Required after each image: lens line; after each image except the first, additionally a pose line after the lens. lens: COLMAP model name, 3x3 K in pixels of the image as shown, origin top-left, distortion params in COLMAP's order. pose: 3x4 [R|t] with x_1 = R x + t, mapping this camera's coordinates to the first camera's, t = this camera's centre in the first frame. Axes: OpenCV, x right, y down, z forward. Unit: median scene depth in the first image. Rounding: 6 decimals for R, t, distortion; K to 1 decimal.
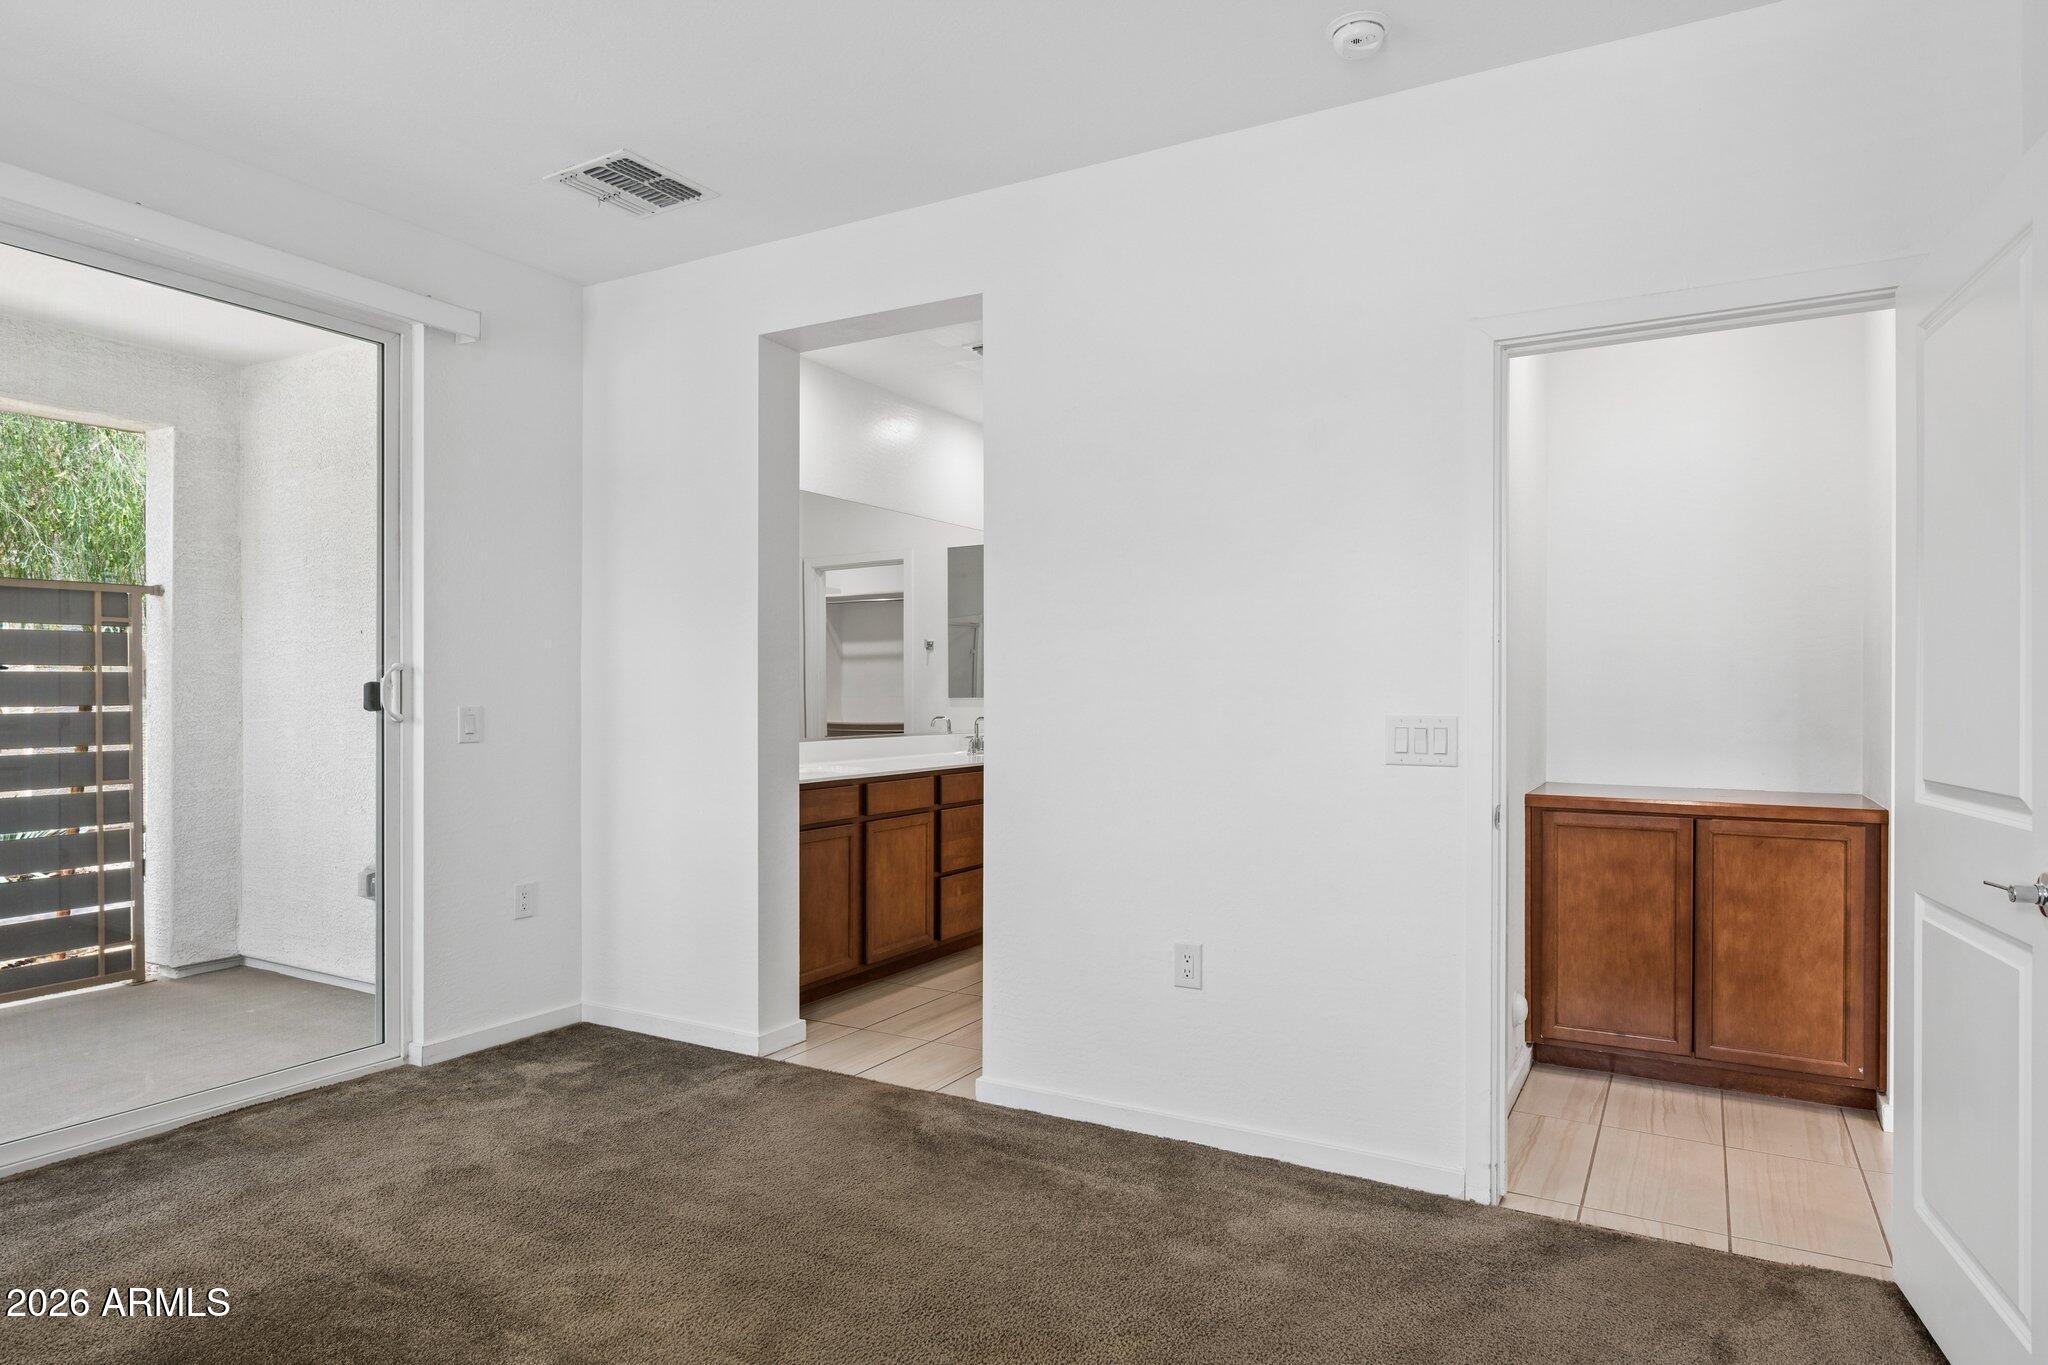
lens RADIAL K [[1177.1, 0, 1027.3], [0, 1177.1, 688.6], [0, 0, 1]] dist [0.003342, -0.002539]
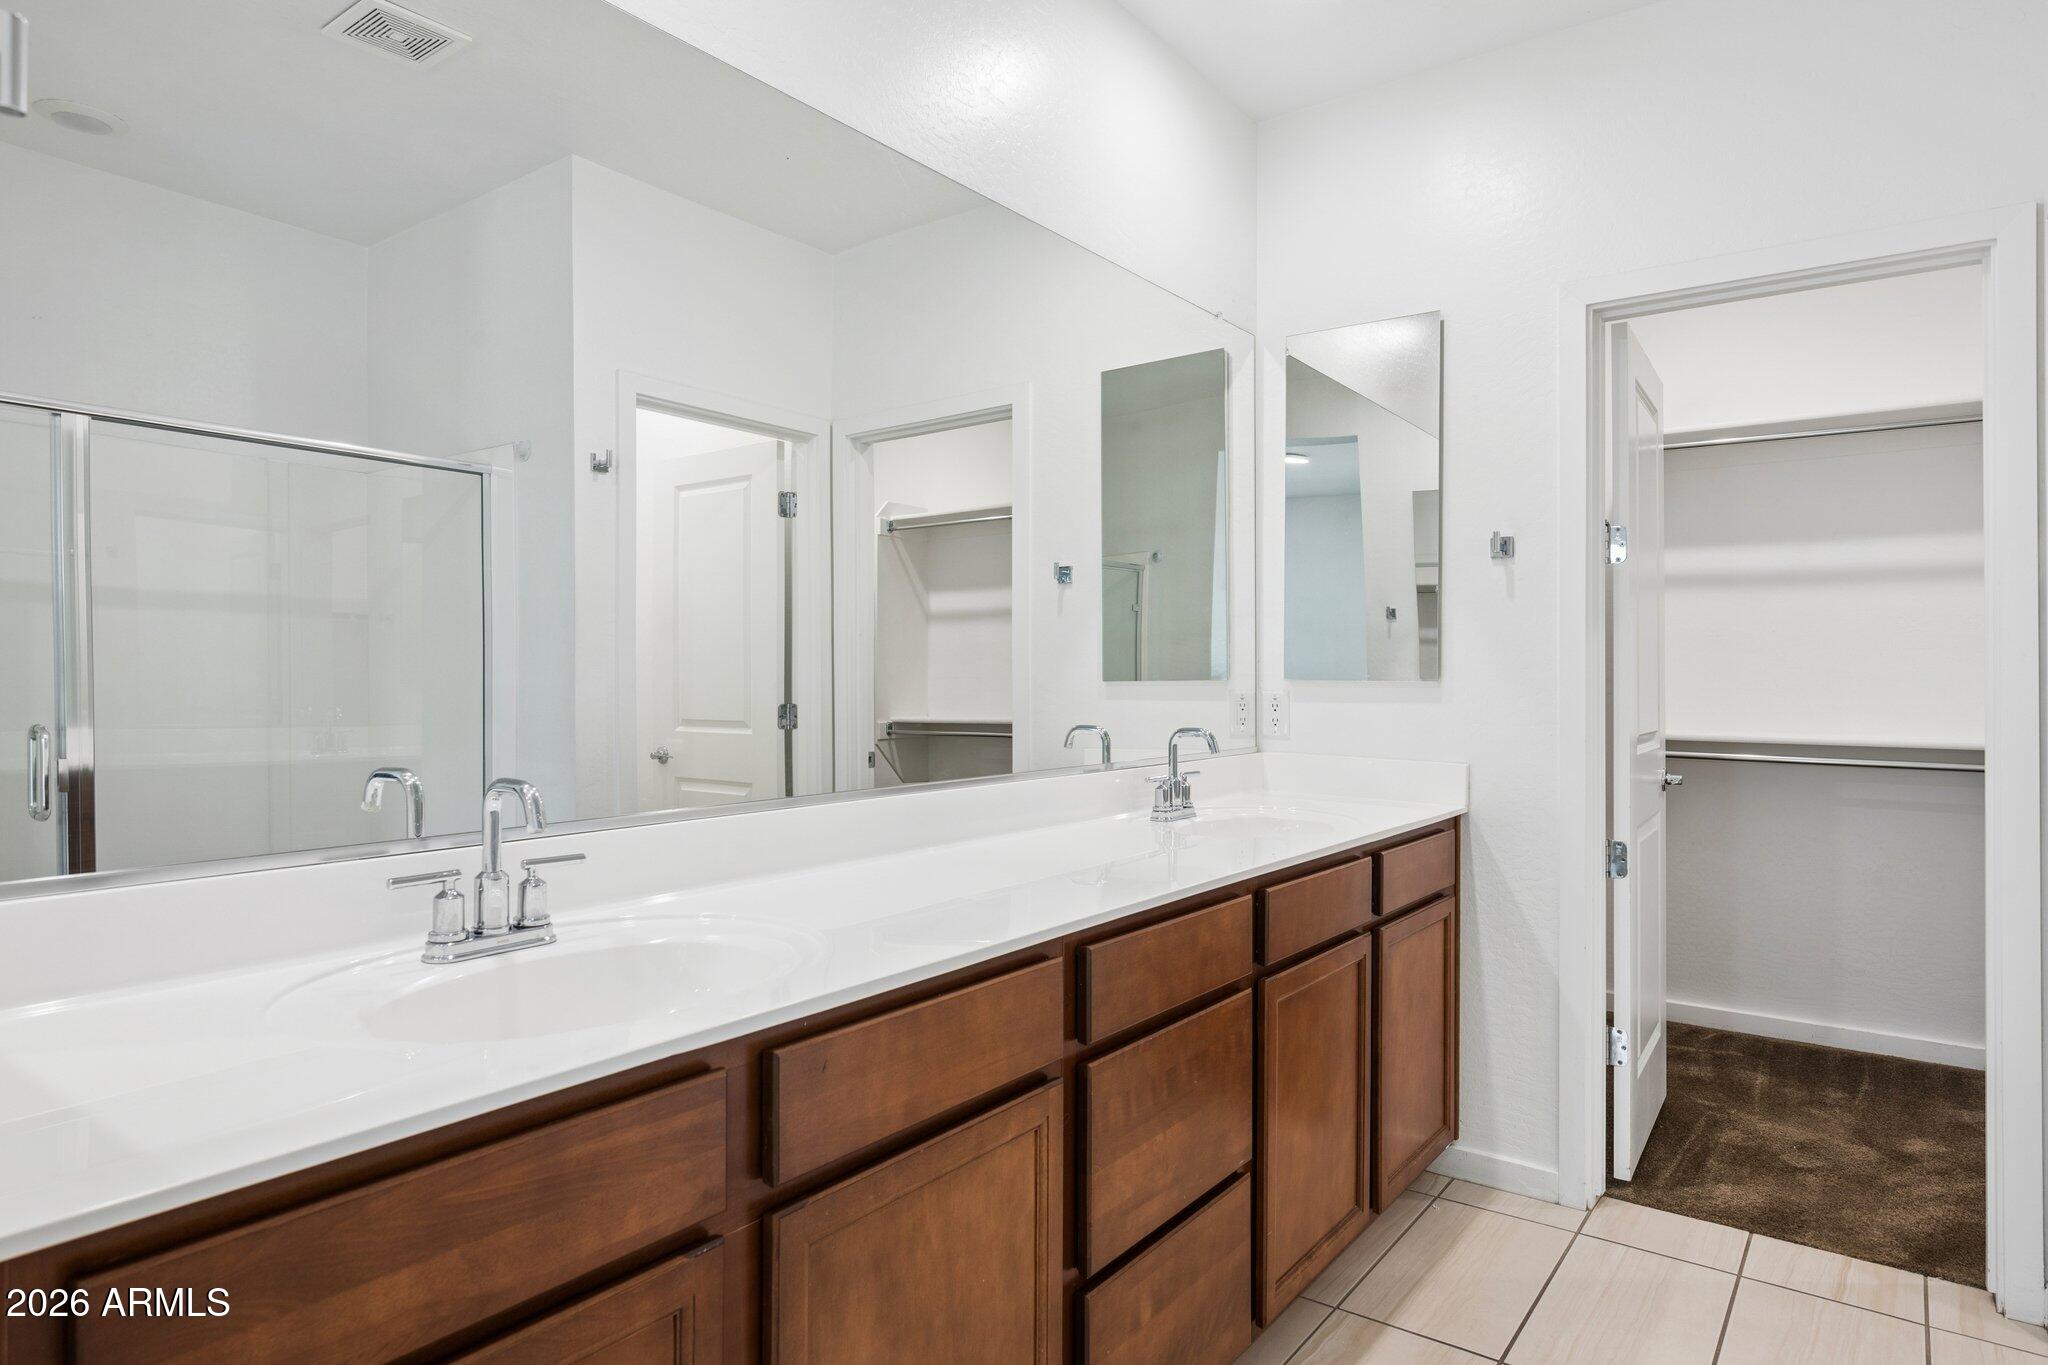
lens RADIAL K [[1177.1, 0, 1026.2], [0, 1177.1, 680.5], [0, 0, 1]] dist [0.003342, -0.002539]
pose [[0.992330, 0.001668, -0.123608, -0.050036], [-0.000630, 0.999964, 0.008434, 0.004358], [0.123618, -0.008291, 0.992295, 0.675308]]
